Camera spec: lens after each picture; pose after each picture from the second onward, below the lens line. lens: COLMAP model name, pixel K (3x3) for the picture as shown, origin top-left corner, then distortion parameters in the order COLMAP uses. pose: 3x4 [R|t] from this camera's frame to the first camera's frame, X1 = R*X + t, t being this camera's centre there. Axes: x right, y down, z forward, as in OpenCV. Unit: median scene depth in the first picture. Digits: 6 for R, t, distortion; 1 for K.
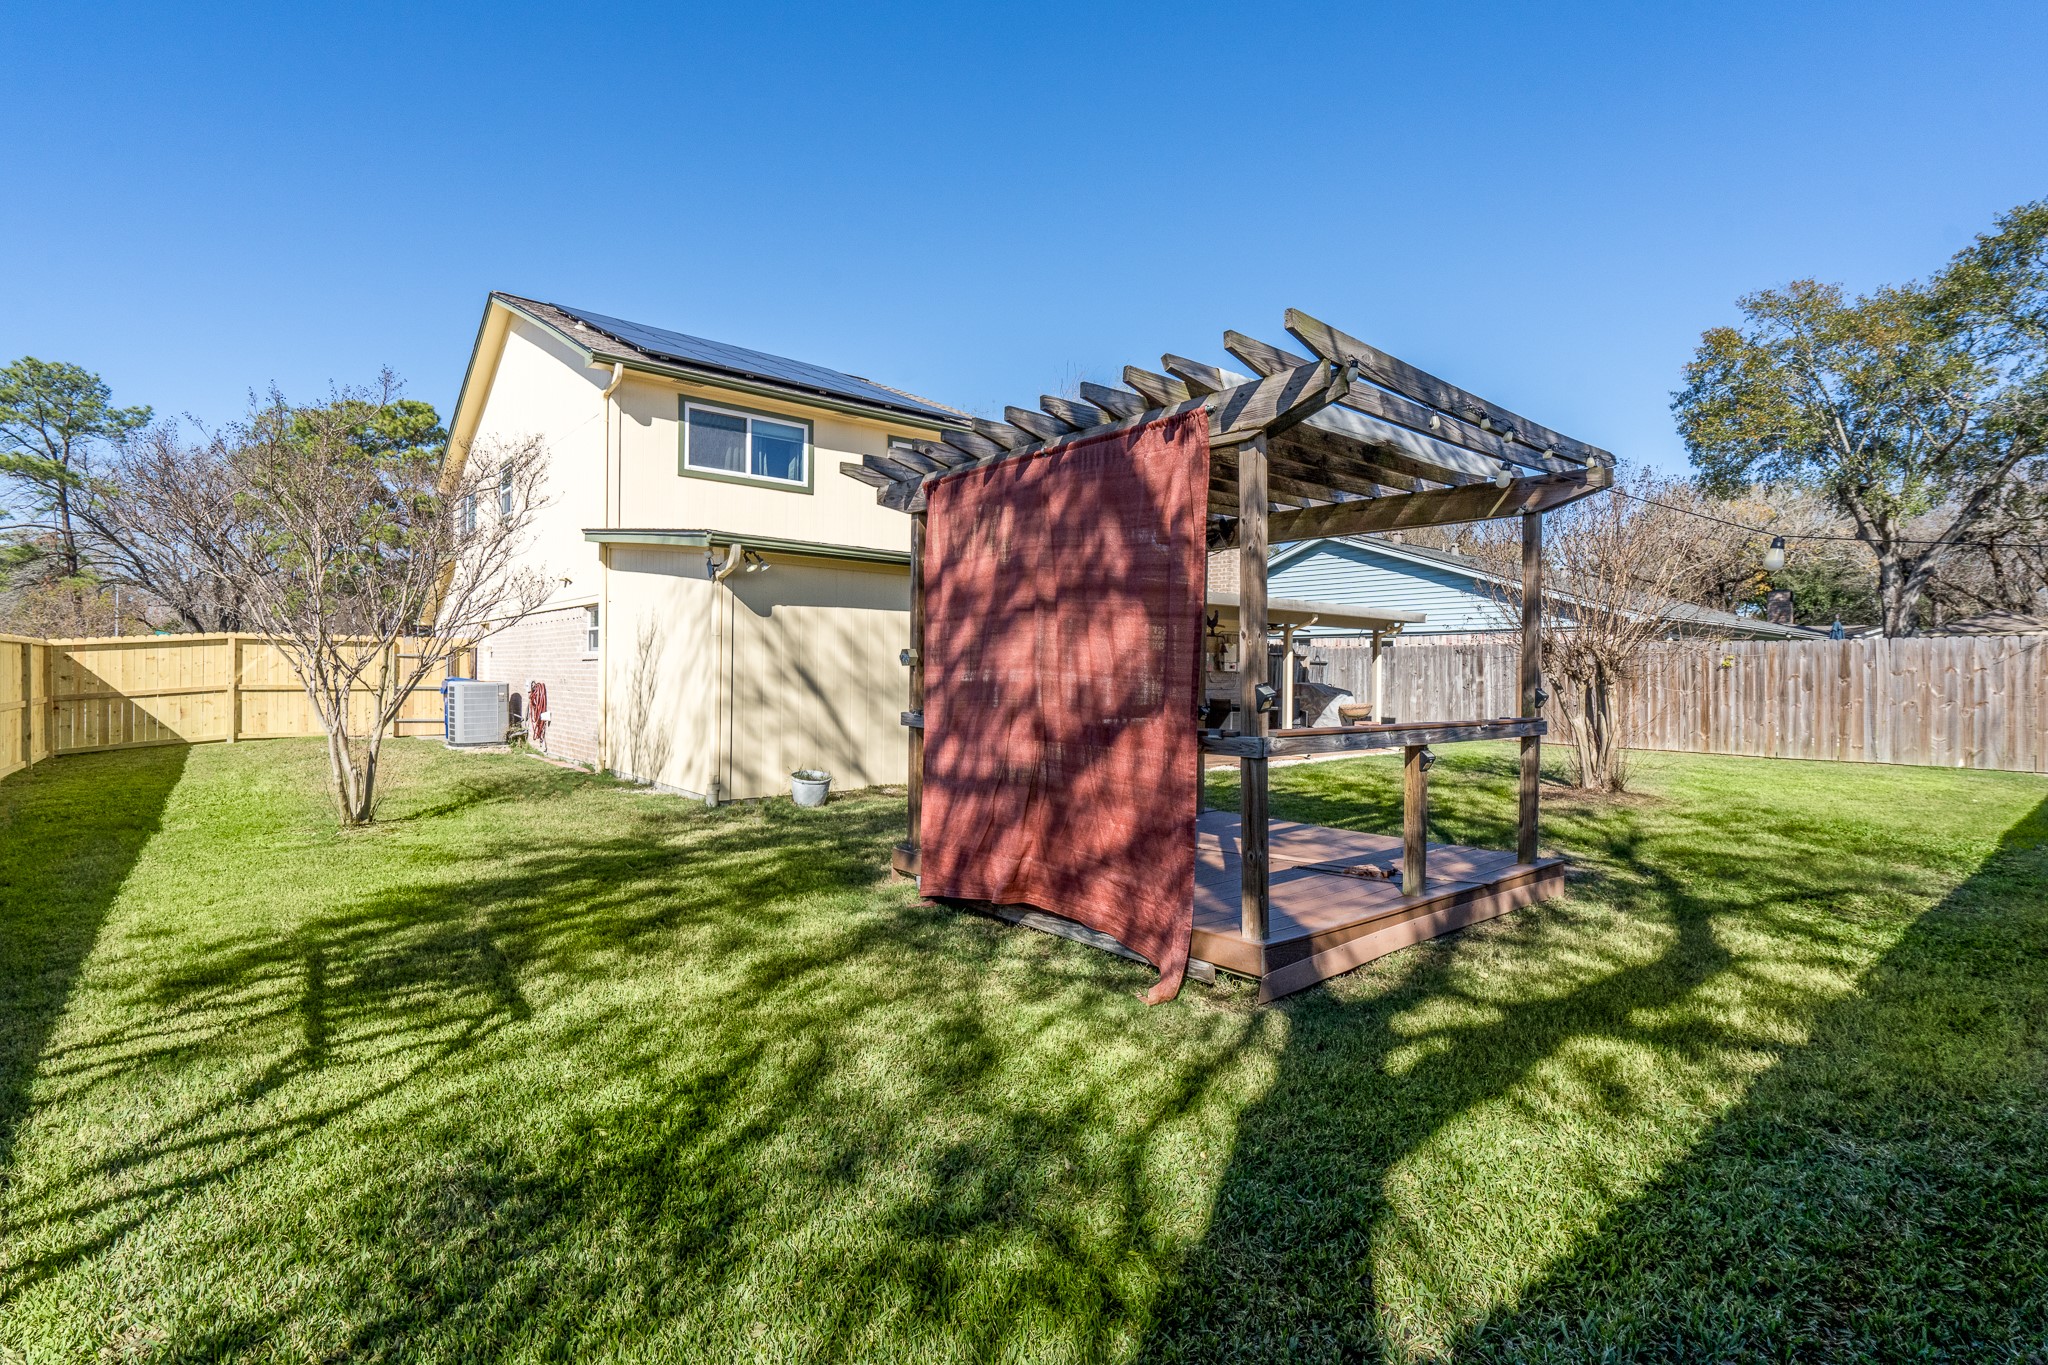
lens RADIAL K [[935.8, 0, 1024.0], [0, 935.8, 682.5], [0, 0, 1]] dist [-0.001012, 0.000094]
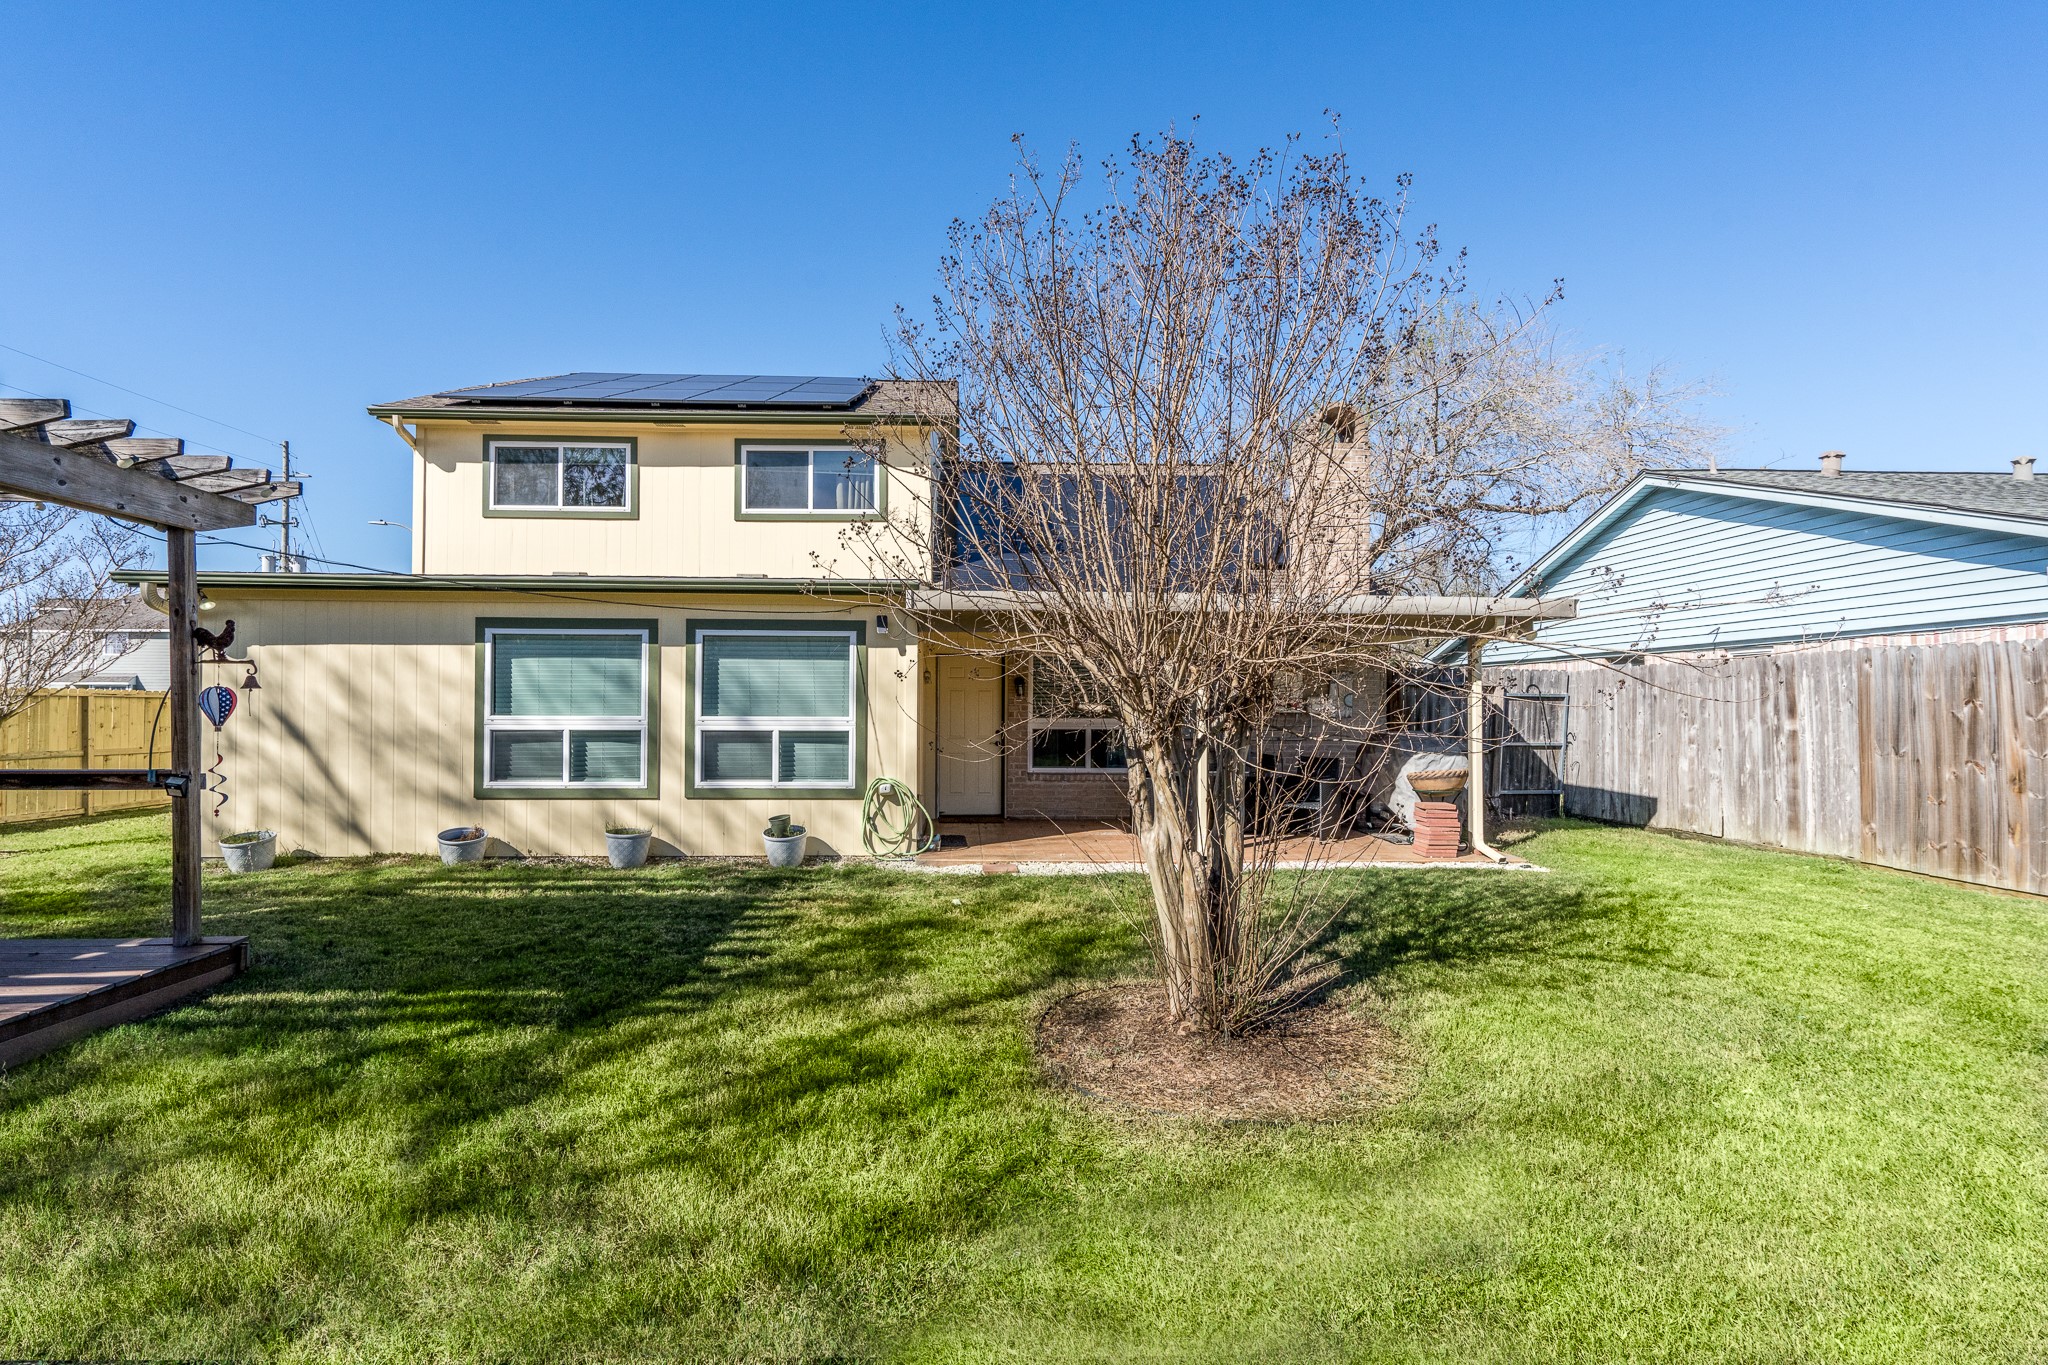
lens RADIAL K [[935.8, 0, 1024.0], [0, 935.8, 682.5], [0, 0, 1]] dist [-0.001012, 0.000094]
pose [[0.796145, -0.024563, -0.604607, 0.642911], [-0.003781, 0.998954, -0.045562, -0.004256], [0.605094, 0.038560, 0.795220, 0.541903]]
